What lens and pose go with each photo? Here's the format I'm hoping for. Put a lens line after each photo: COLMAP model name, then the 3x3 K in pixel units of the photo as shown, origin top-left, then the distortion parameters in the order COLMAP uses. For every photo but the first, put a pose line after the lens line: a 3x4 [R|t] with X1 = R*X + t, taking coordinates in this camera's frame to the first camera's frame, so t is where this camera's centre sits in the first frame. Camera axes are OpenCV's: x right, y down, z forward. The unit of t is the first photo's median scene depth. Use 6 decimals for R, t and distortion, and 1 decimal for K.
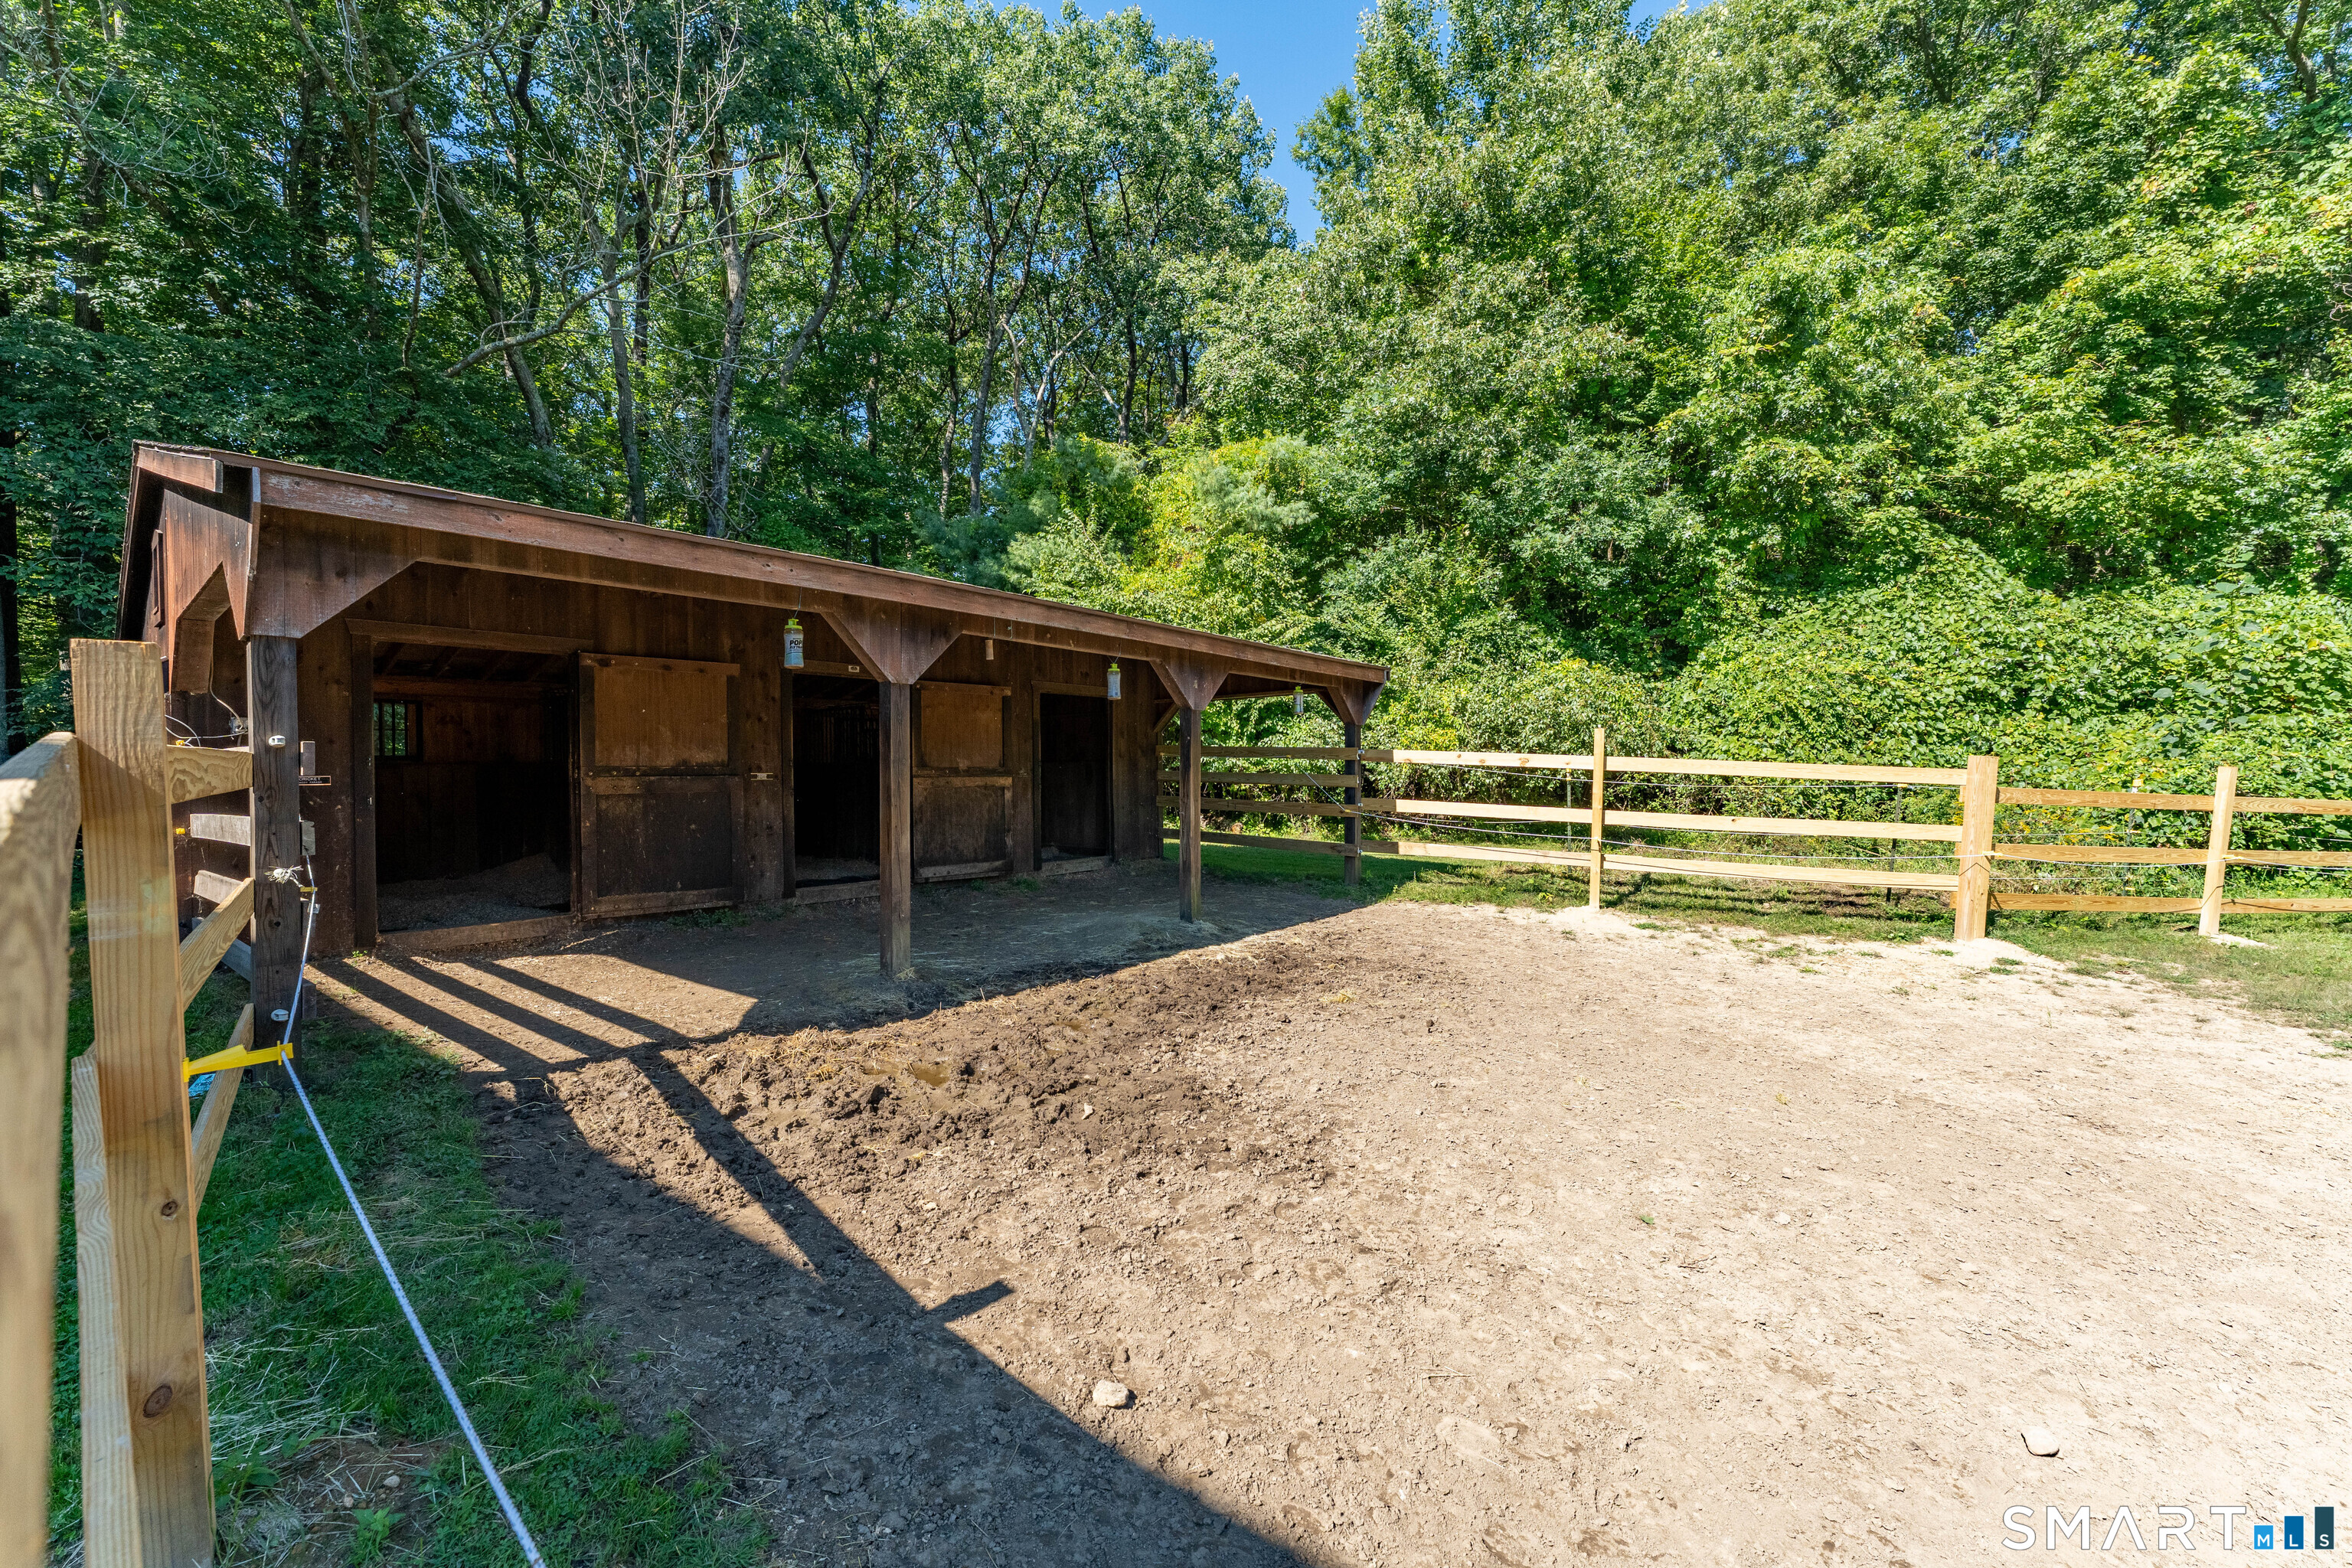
lens RADIAL K [[965.4, 0, 1176.0], [0, 965.4, 784.0], [0, 0, 1]] dist [-0.001026, -0.000052]
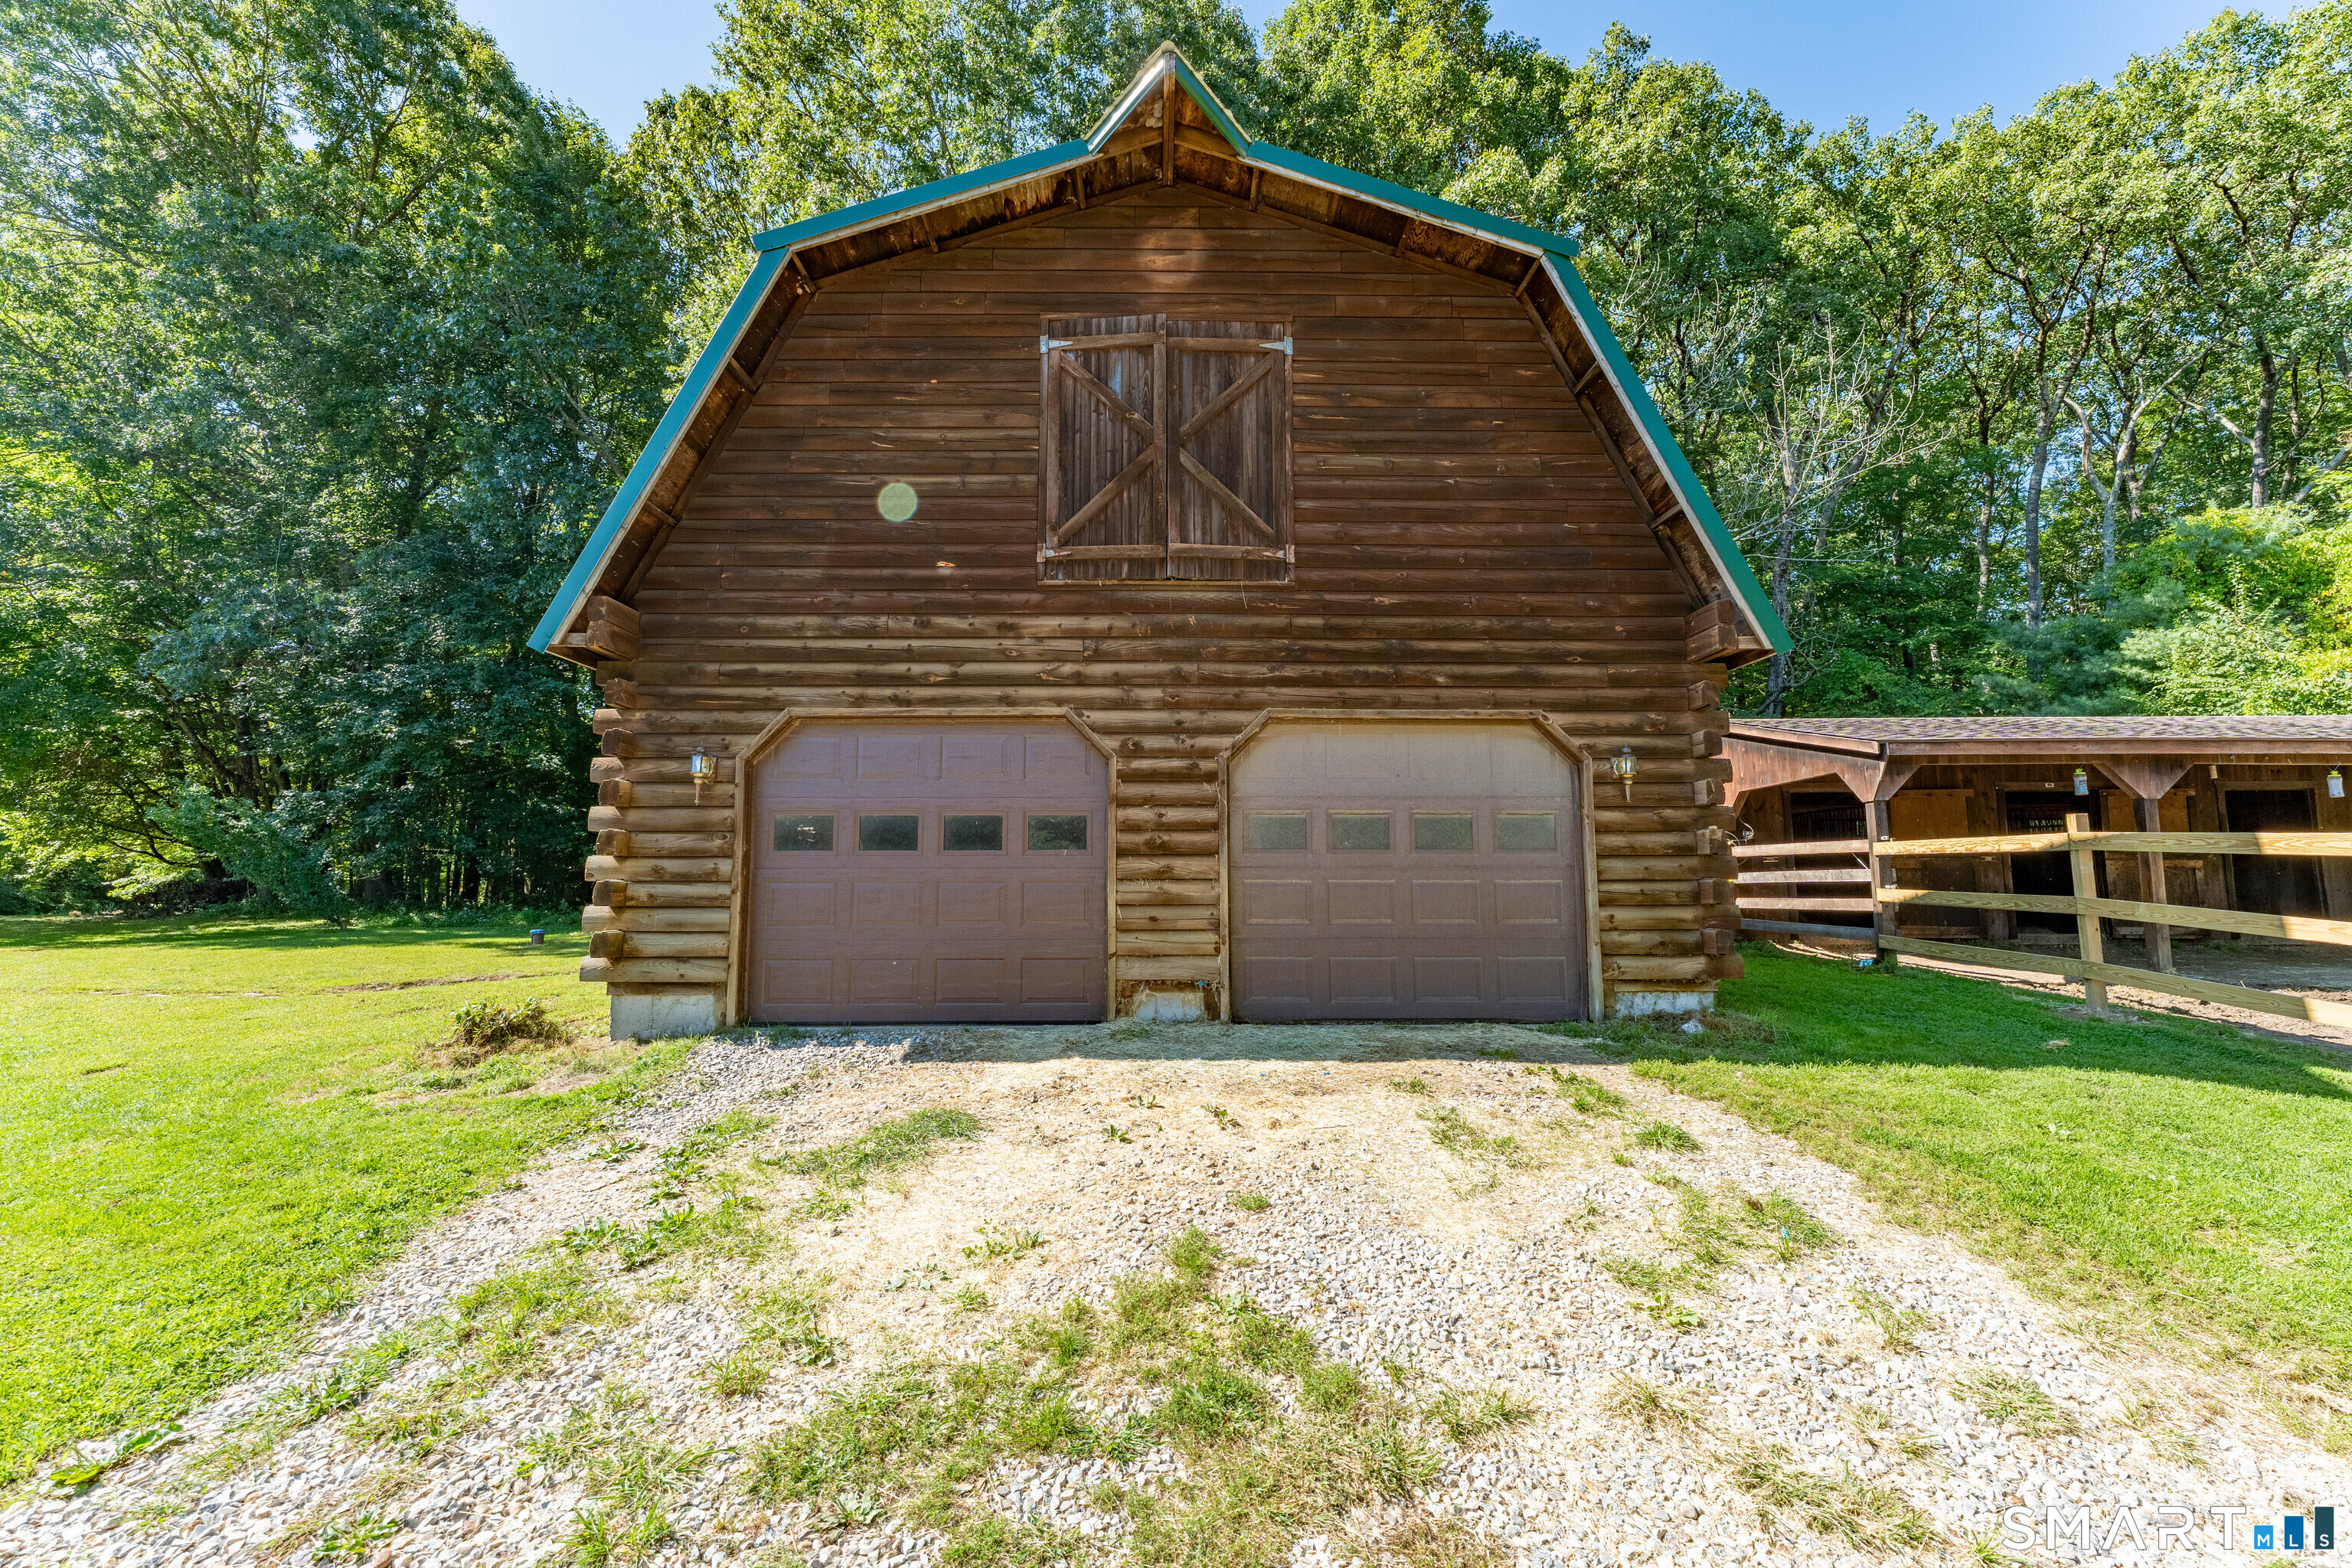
lens RADIAL K [[965.4, 0, 1176.0], [0, 965.4, 784.0], [0, 0, 1]] dist [-0.001026, -0.000052]
pose [[0.617972, -0.073731, -0.782735, -0.003867], [-0.010653, 0.994716, -0.102109, 0.018676], [0.786128, 0.071439, 0.613922, -0.418203]]
